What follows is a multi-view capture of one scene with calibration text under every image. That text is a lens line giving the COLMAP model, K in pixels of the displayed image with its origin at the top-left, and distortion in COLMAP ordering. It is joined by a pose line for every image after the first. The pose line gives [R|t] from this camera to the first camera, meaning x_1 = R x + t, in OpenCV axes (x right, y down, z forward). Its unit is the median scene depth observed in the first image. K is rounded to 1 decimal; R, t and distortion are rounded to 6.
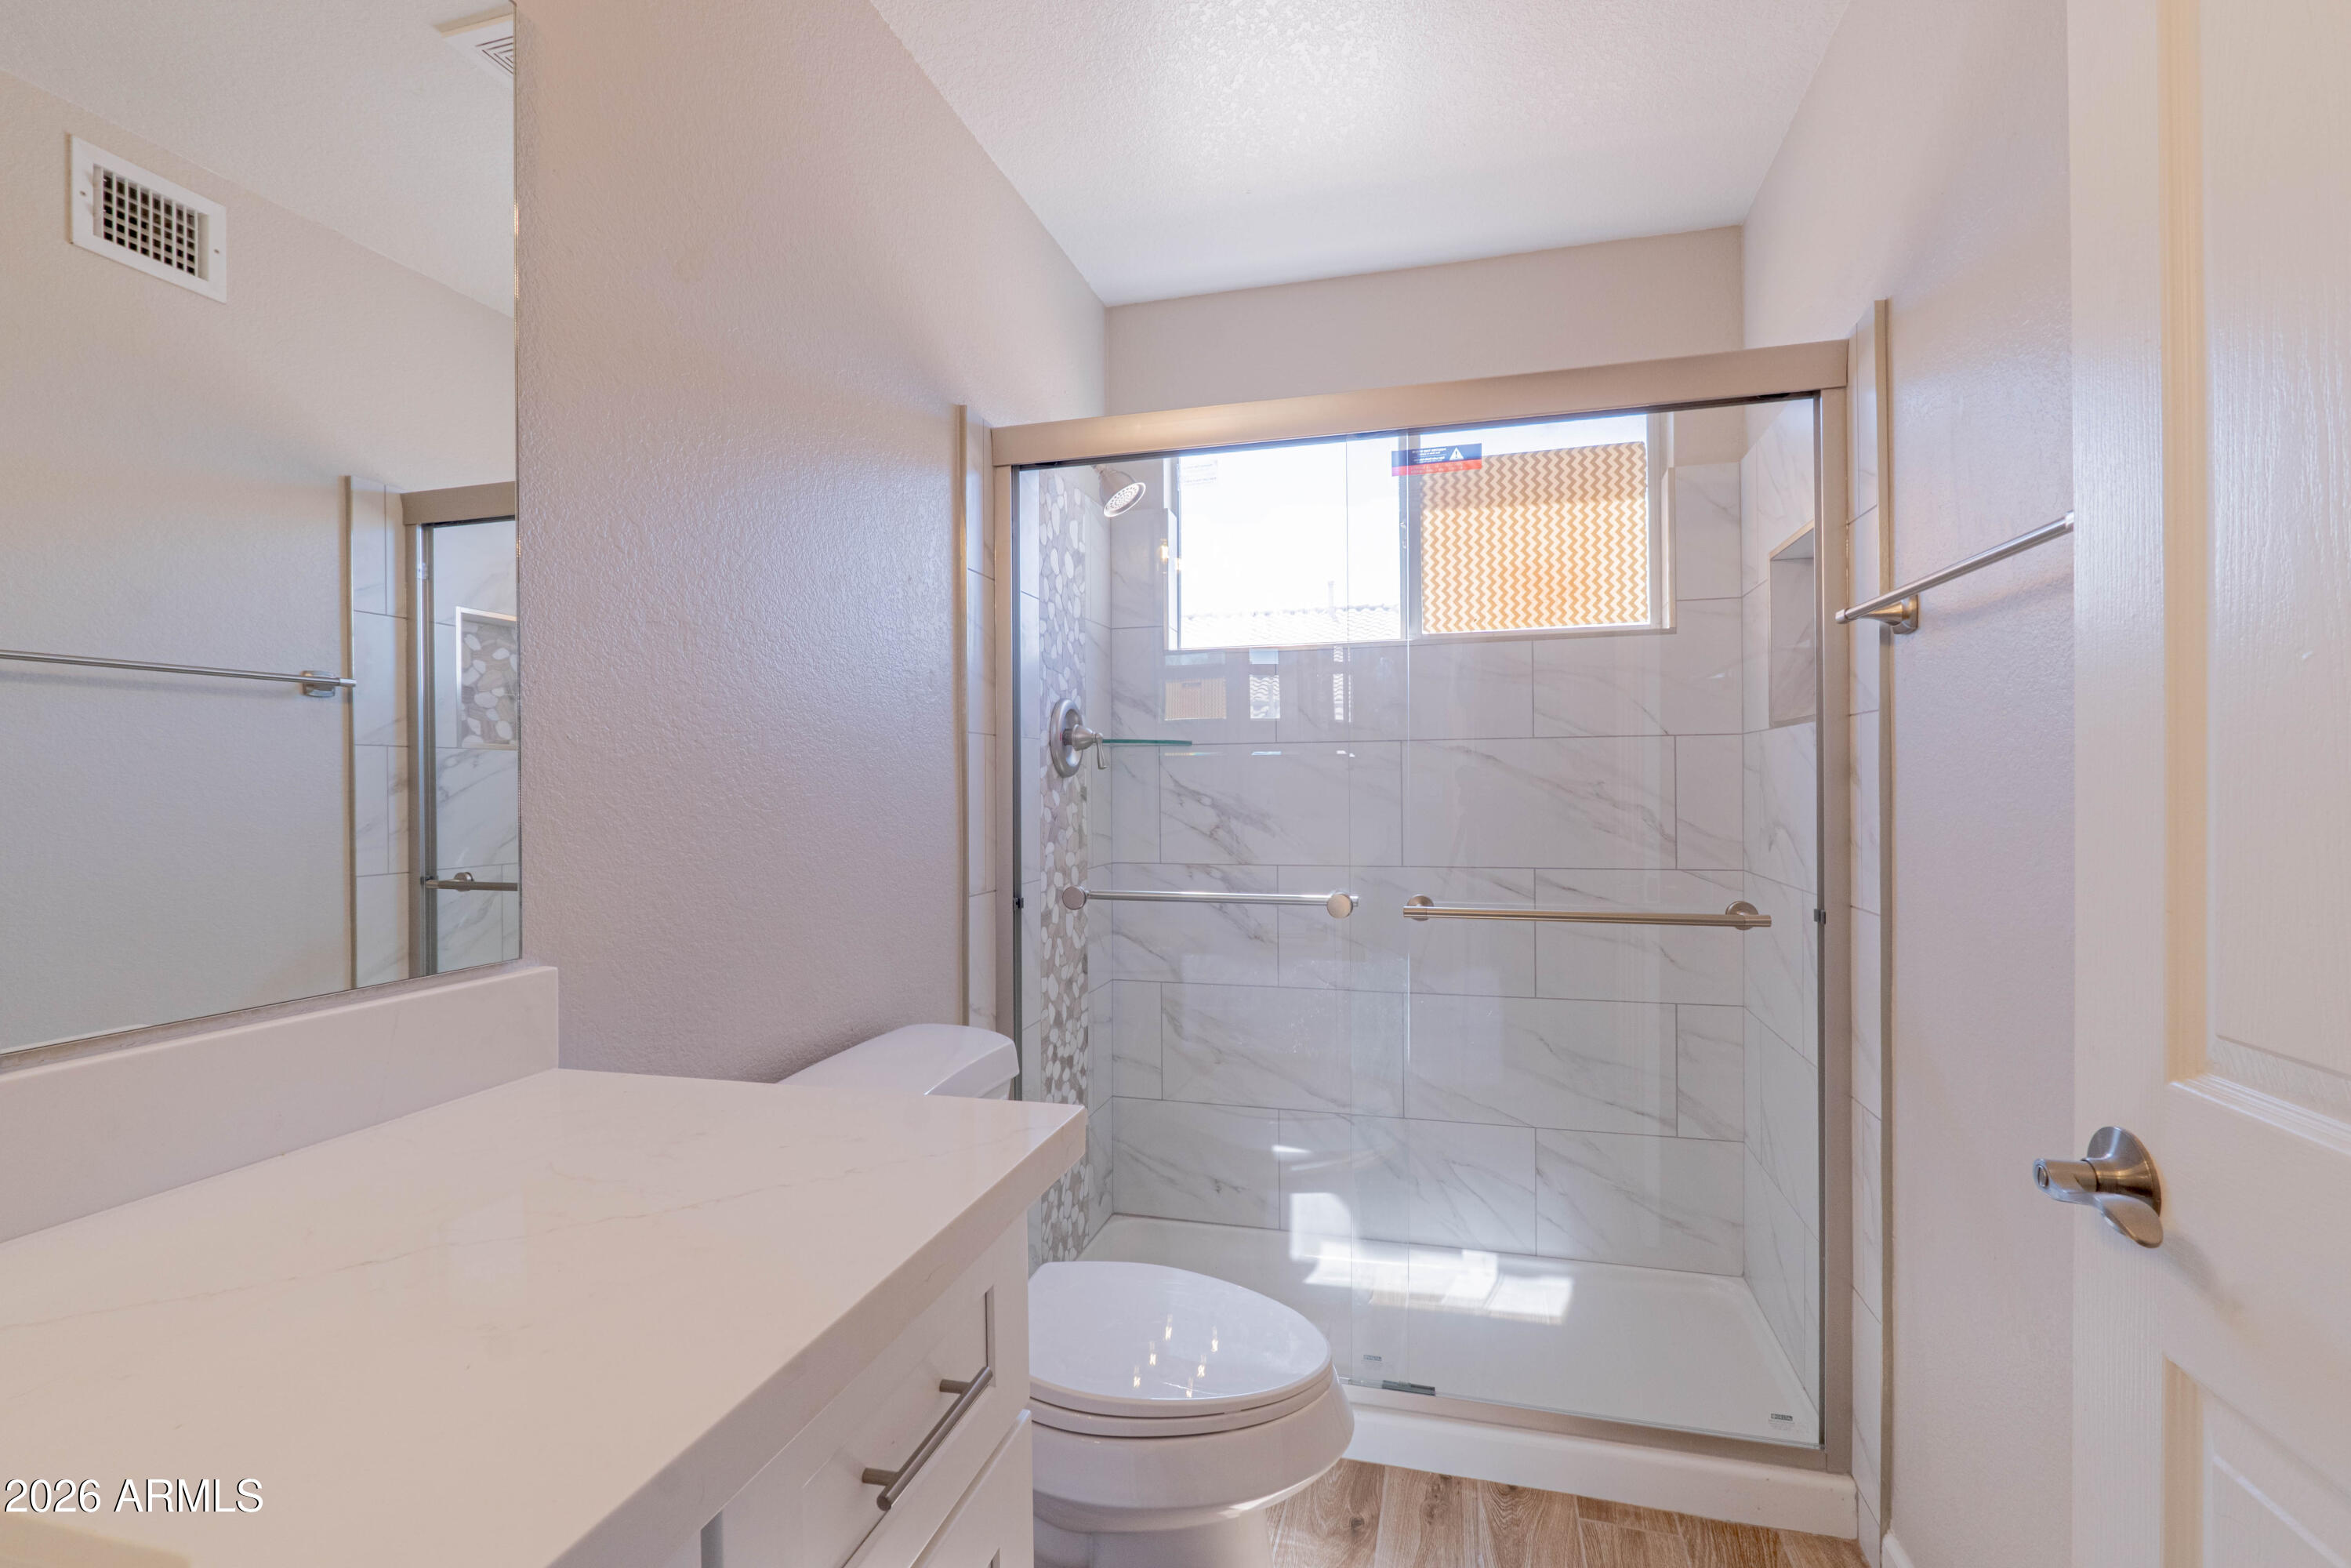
lens RADIAL K [[1066.2, 0, 1172.6], [0, 1066.2, 784.3], [0, 0, 1]] dist [-0.008198, 0.000427]
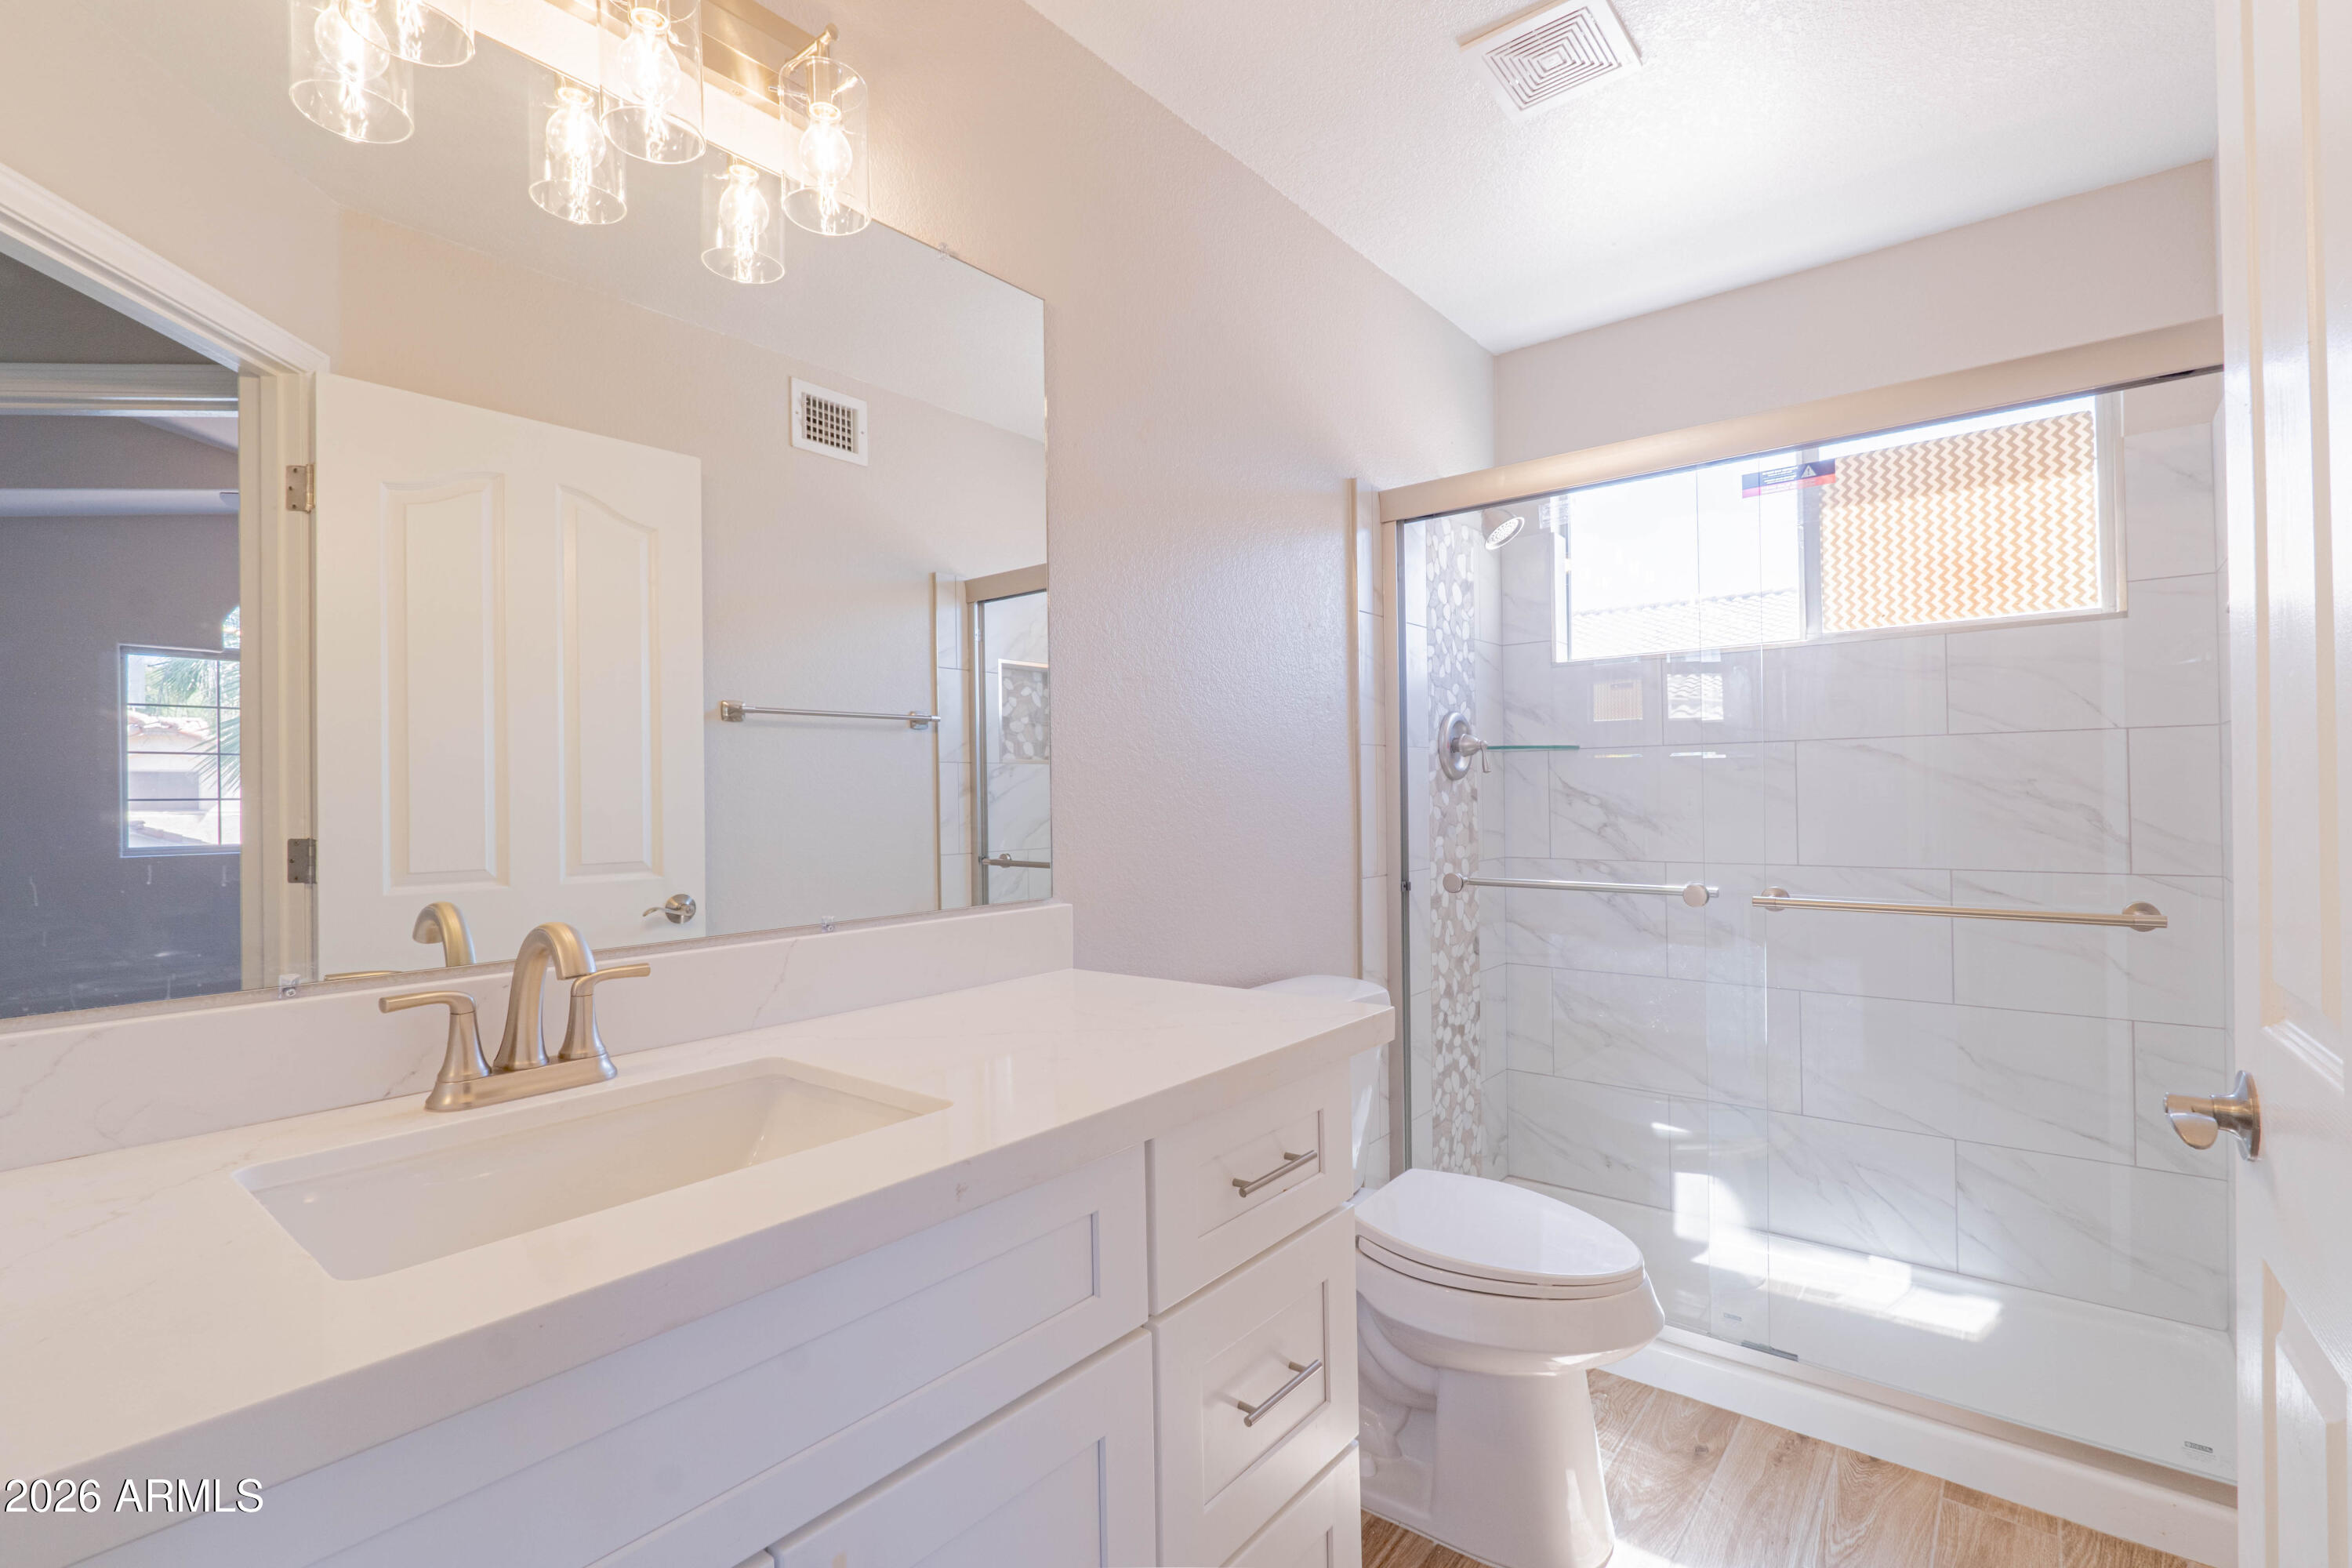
lens RADIAL K [[1066.6, 0, 1173.8], [0, 1066.6, 783.7], [0, 0, 1]] dist [-0.008198, 0.000427]
pose [[0.914370, -0.008260, -0.404795, 0.088016], [0.006698, 0.999964, -0.005274, 0.001342], [0.404824, 0.002111, 0.914392, -0.169312]]
